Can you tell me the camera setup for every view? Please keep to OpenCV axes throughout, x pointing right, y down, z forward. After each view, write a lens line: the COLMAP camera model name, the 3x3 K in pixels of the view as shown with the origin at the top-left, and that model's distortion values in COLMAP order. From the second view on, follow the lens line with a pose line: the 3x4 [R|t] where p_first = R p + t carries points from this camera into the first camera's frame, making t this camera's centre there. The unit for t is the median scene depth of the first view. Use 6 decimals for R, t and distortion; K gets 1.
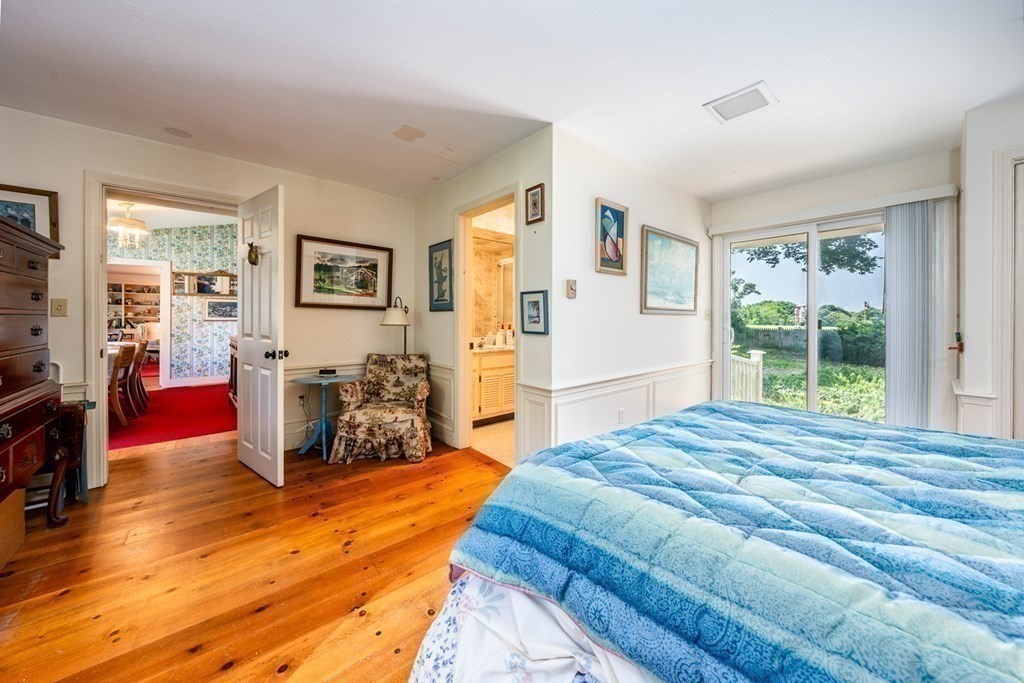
lens RADIAL K [[357.3, 0, 497.7], [0, 357.3, 322.3], [0, 0, 1]] dist [-0.005516, 0.000081]
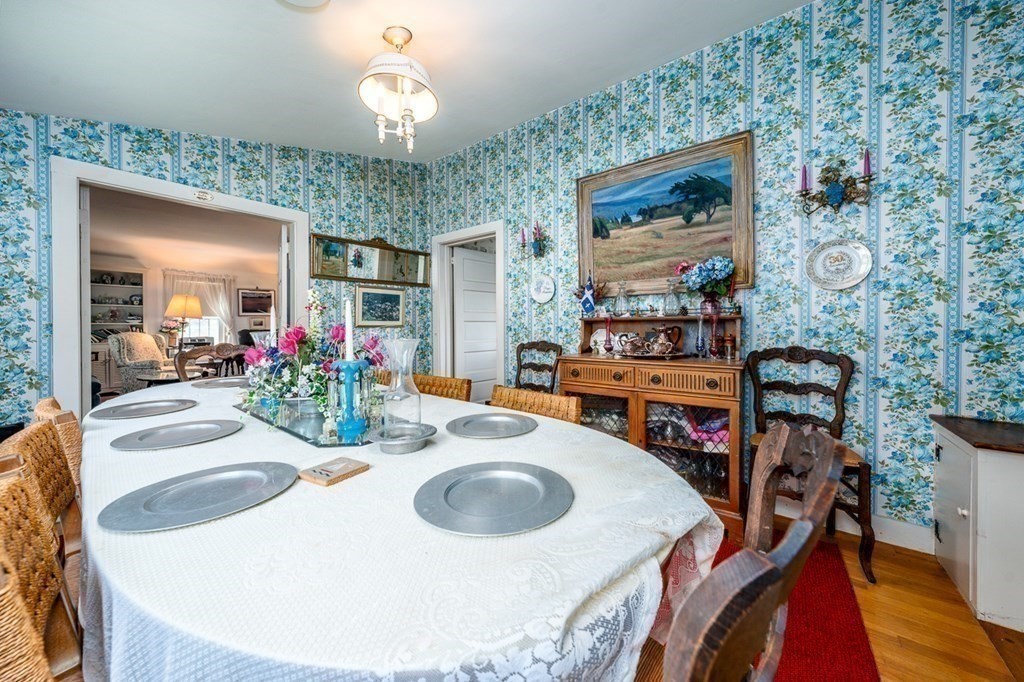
lens RADIAL K [[357.3, 0, 507.1], [0, 357.3, 331.2], [0, 0, 1]] dist [-0.005516, 0.000081]
pose [[0.973617, -0.013807, 0.227768, -0.719206], [0.011967, 0.999884, 0.009459, 0.000094], [-0.227872, -0.006484, 0.973669, 0.404329]]
